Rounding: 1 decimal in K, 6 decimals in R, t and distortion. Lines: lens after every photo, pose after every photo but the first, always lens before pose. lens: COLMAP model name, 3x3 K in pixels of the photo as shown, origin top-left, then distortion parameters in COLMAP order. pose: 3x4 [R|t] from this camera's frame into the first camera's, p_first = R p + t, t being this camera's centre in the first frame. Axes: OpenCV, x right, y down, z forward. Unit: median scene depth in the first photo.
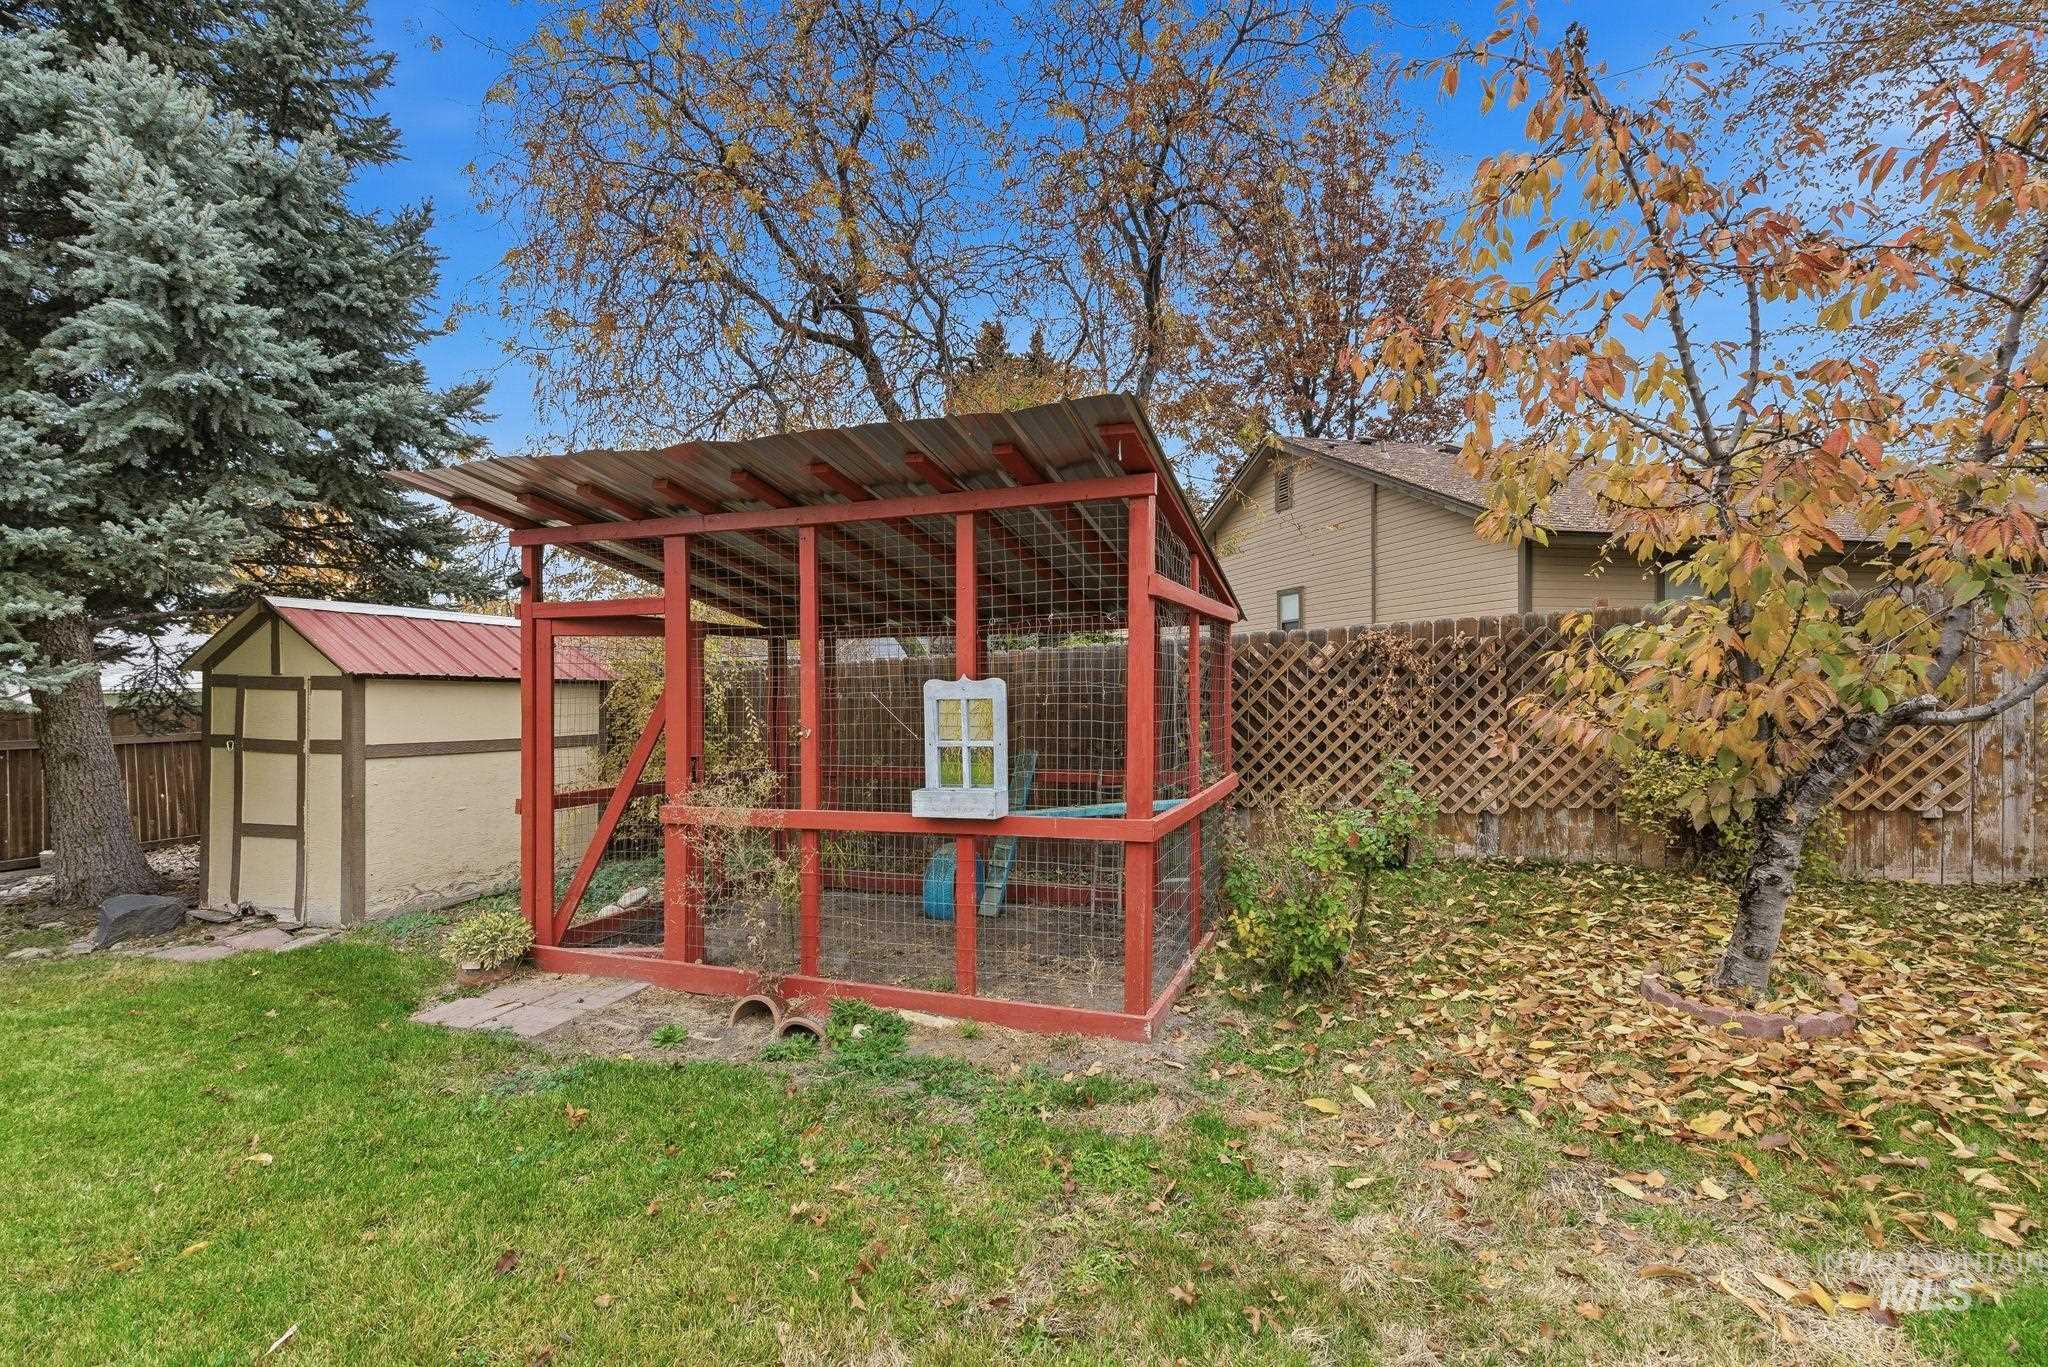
lens RADIAL K [[947.8, 0, 1024.0], [0, 947.8, 683.5], [0, 0, 1]] dist [0.000714, 0.000089]
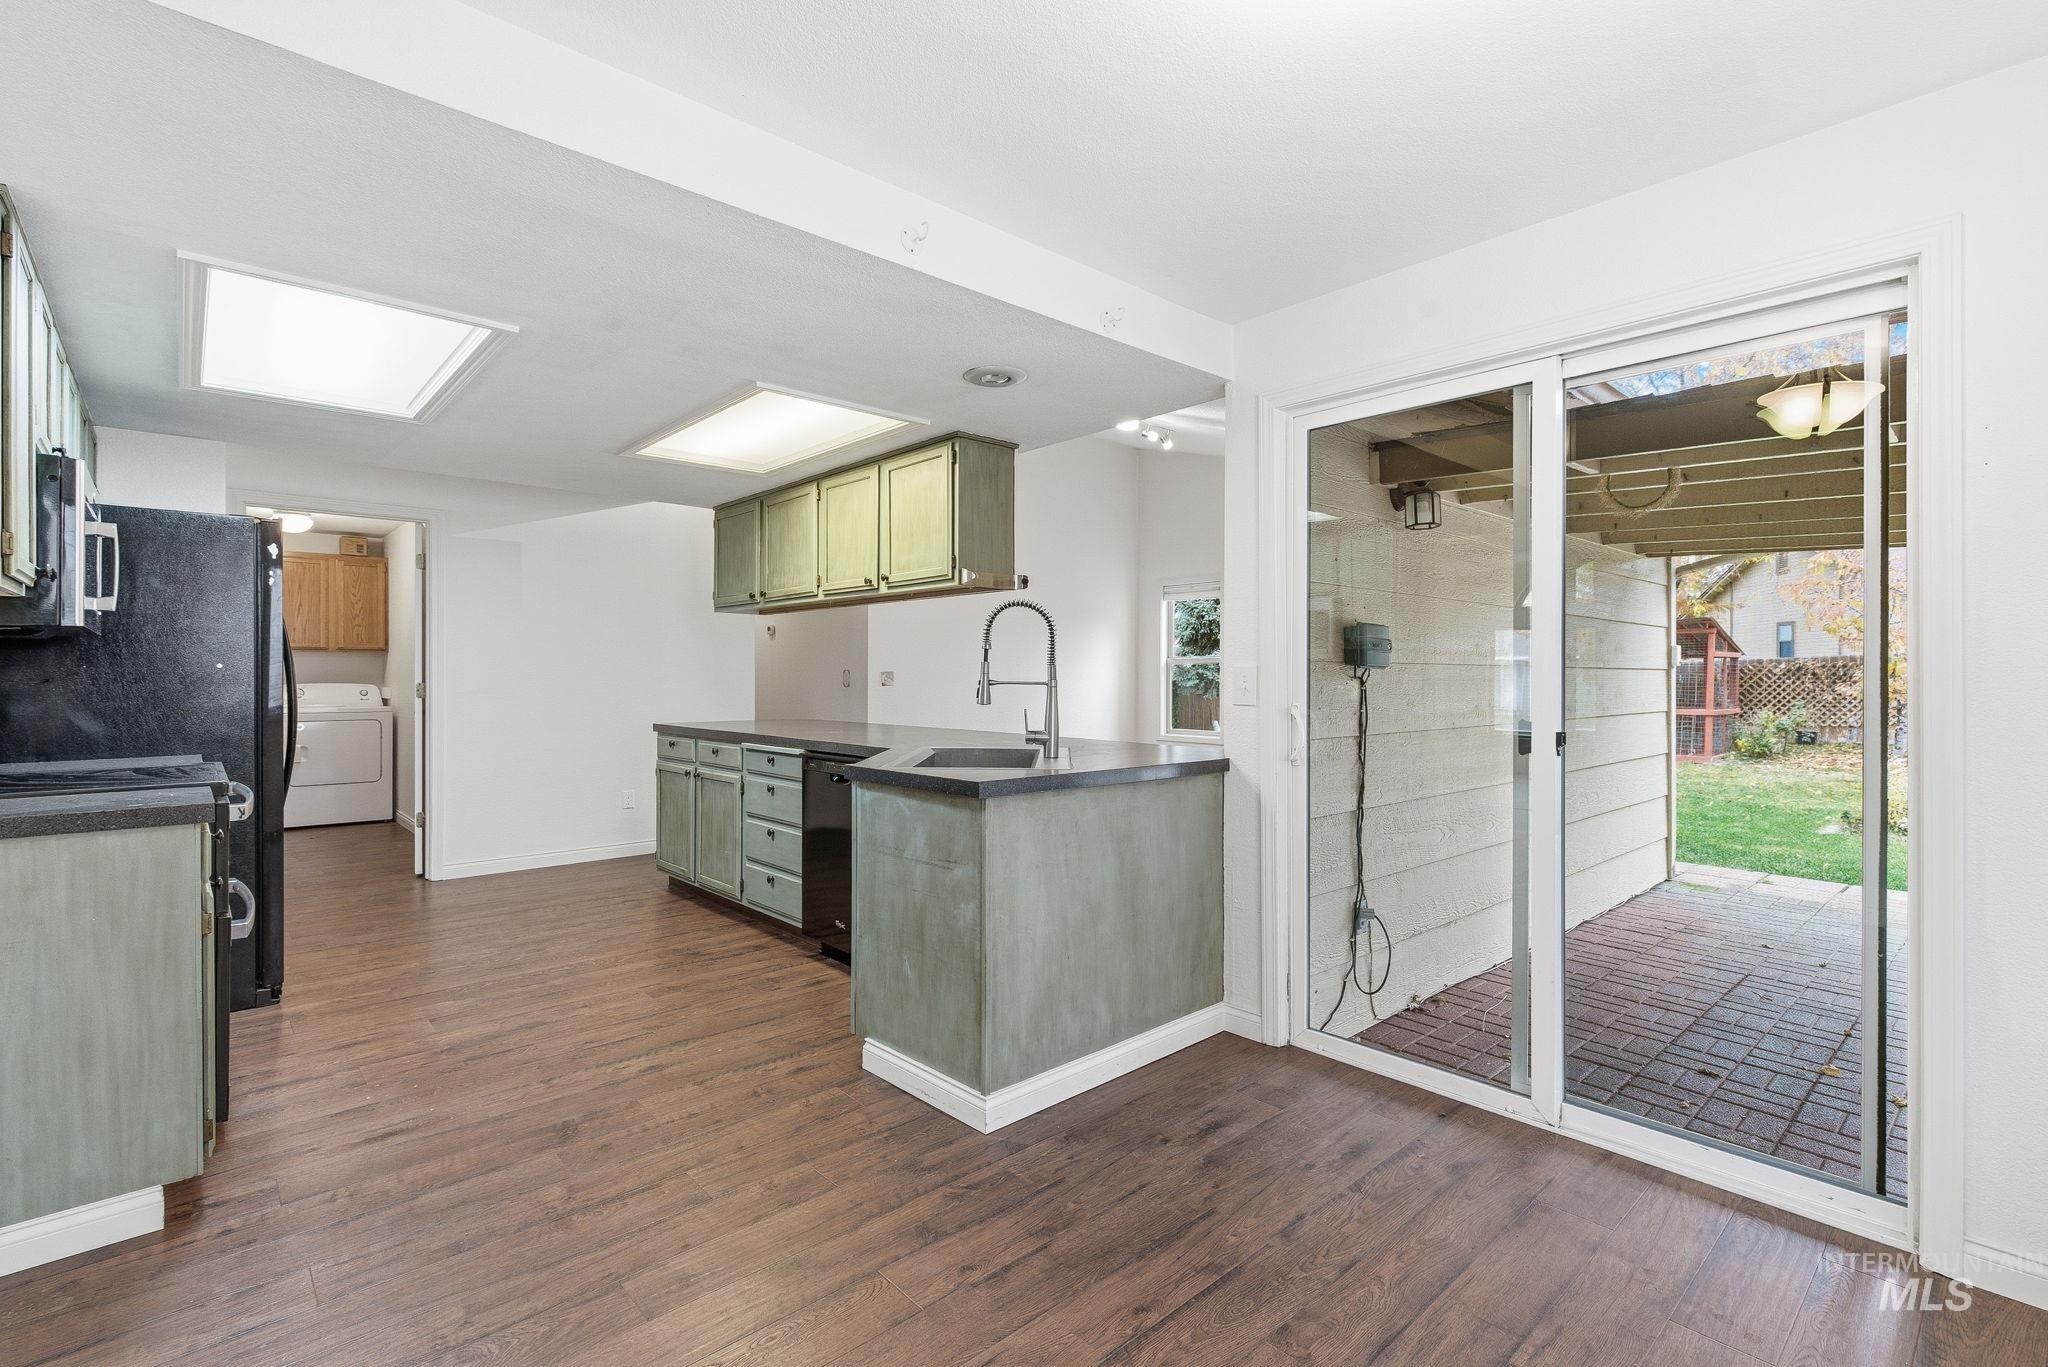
lens RADIAL K [[947.8, 0, 1024.0], [0, 947.8, 683.5], [0, 0, 1]] dist [0.000714, 0.000089]
pose [[0.905778, 0.012717, -0.423562, -0.649764], [-0.009088, 0.999903, 0.010584, 0.006629], [0.423655, -0.005738, 0.905805, -3.111311]]
